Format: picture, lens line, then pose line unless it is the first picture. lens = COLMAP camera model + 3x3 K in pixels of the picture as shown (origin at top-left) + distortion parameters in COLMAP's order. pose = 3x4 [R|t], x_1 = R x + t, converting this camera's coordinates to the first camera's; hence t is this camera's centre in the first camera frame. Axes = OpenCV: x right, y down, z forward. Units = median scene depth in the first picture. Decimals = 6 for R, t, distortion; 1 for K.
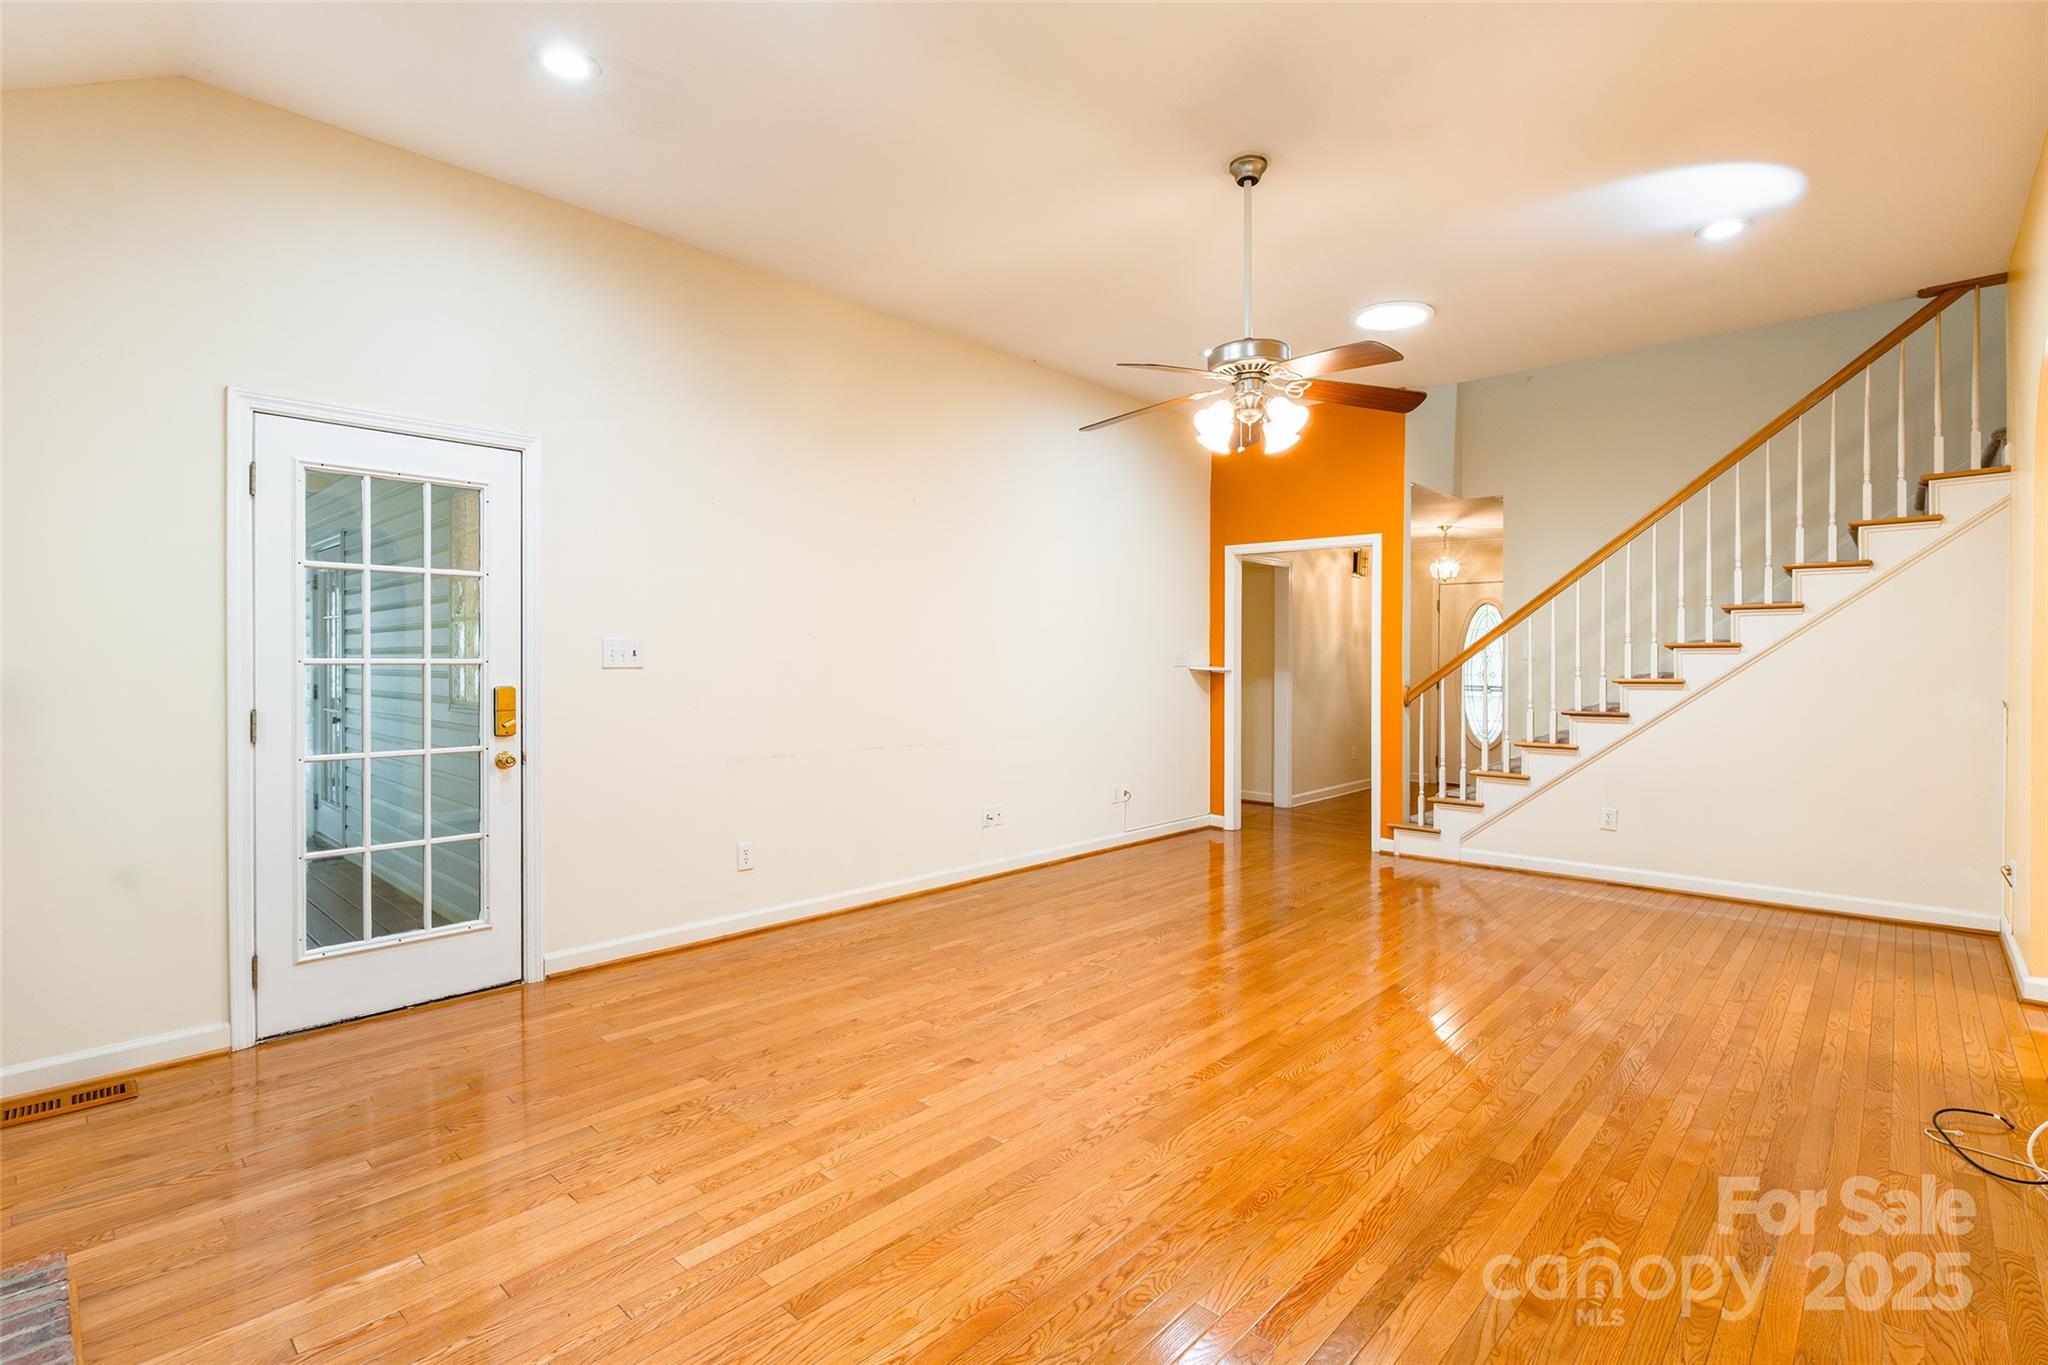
lens RADIAL K [[972.8, 0, 1030.5], [0, 972.8, 657.6], [0, 0, 1]] dist [-0.011784, 0.000027]
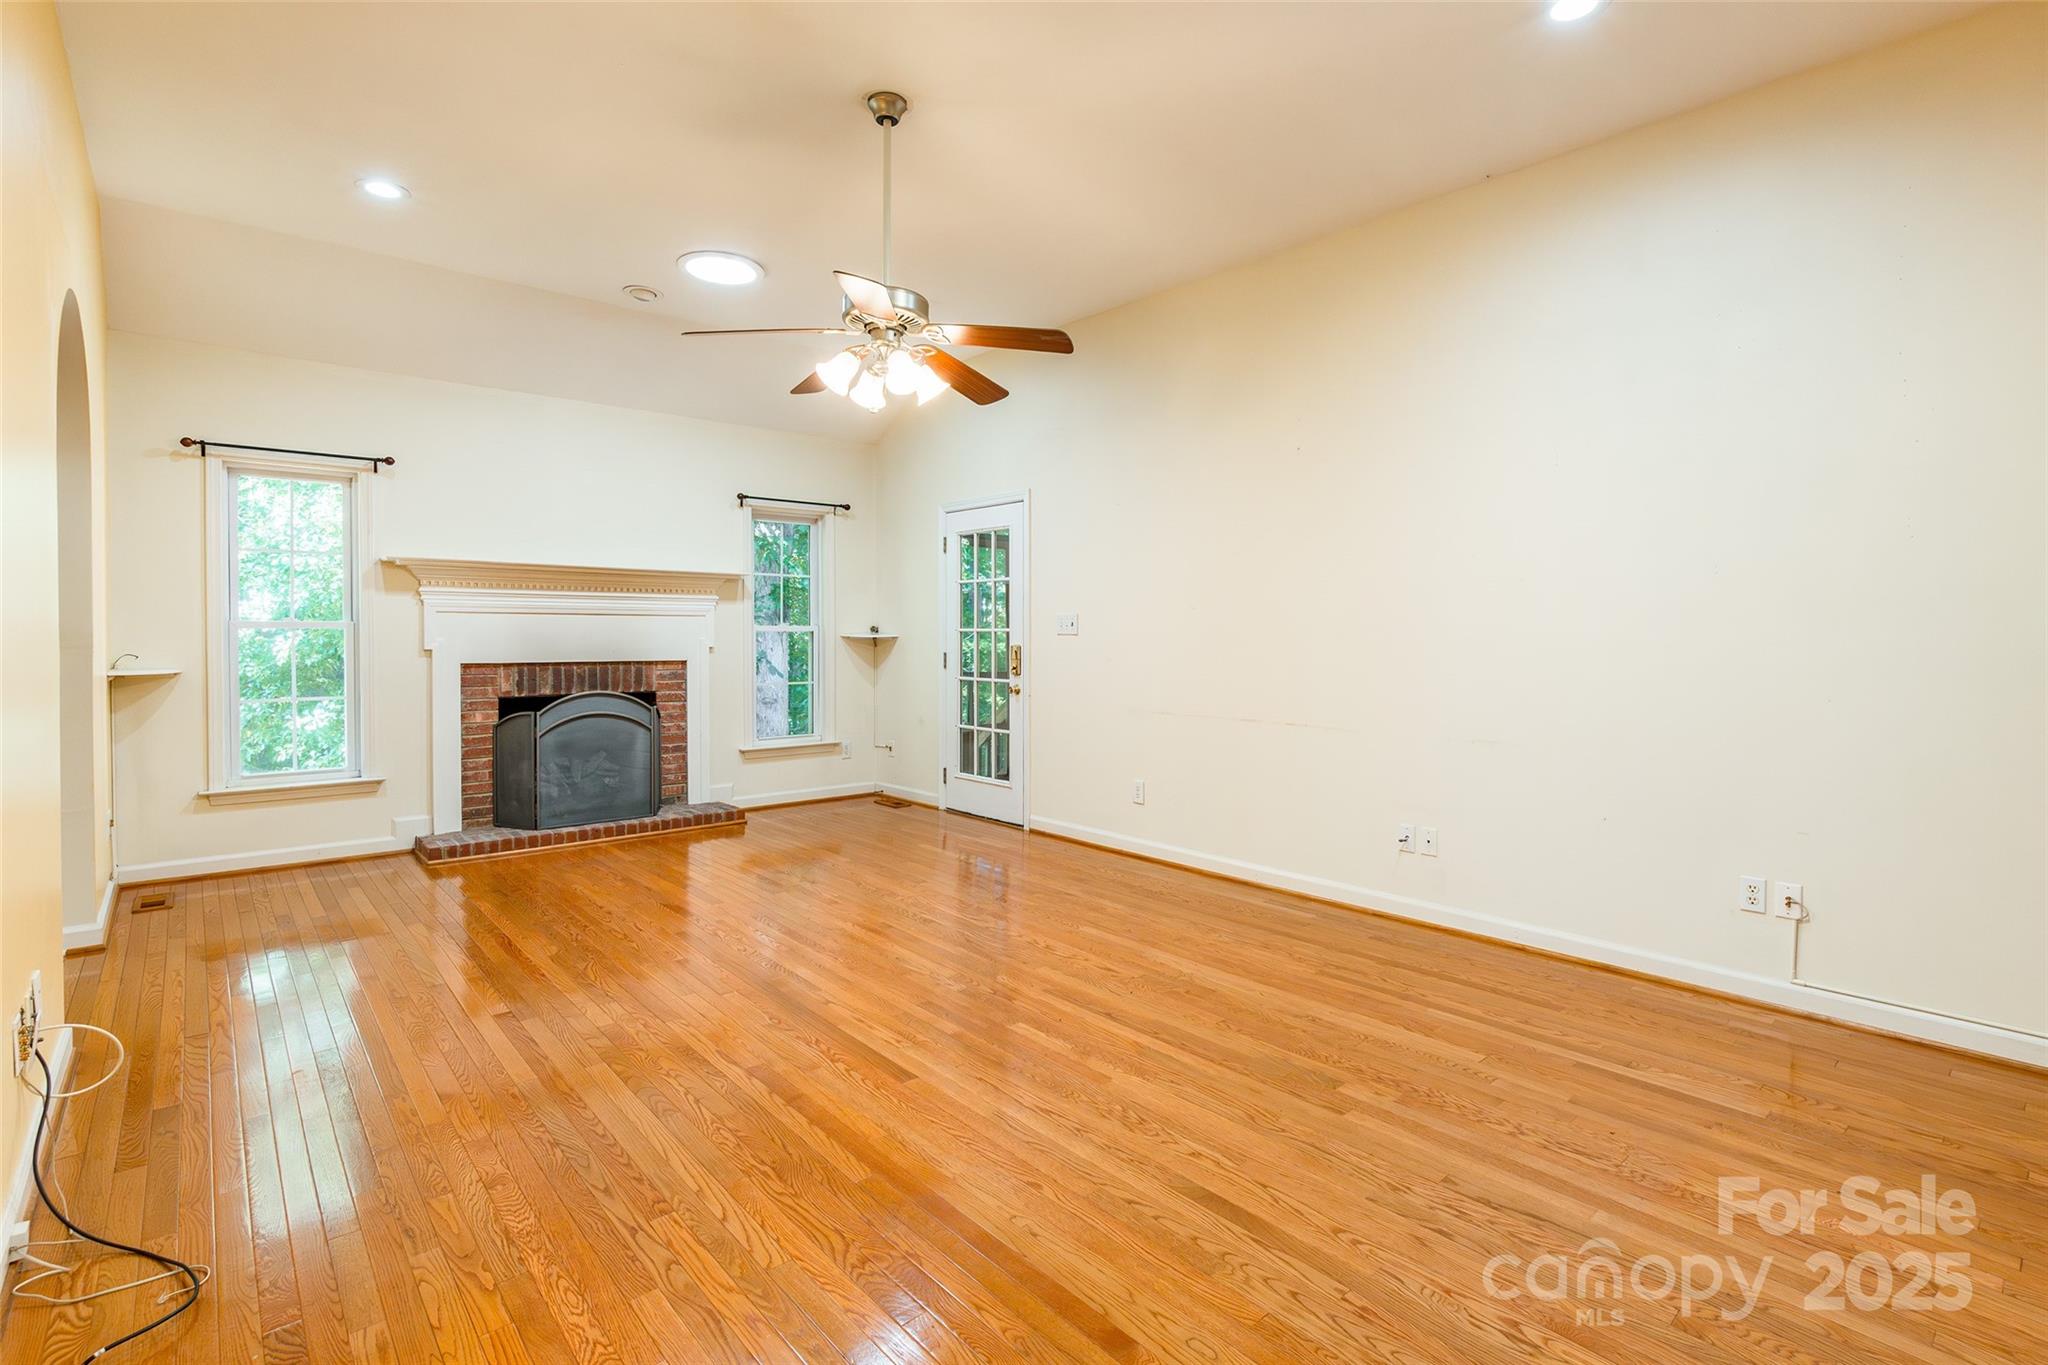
lens RADIAL K [[959.0, 0, 992.5], [0, 959.0, 645.7], [0, 0, 1]] dist [-0.018883, -0.000021]
pose [[-0.136474, 0.011193, -0.990580, 1.133479], [-0.001957, 0.999931, 0.011569, 0.012211], [0.990642, 0.003518, -0.136443, 1.229943]]
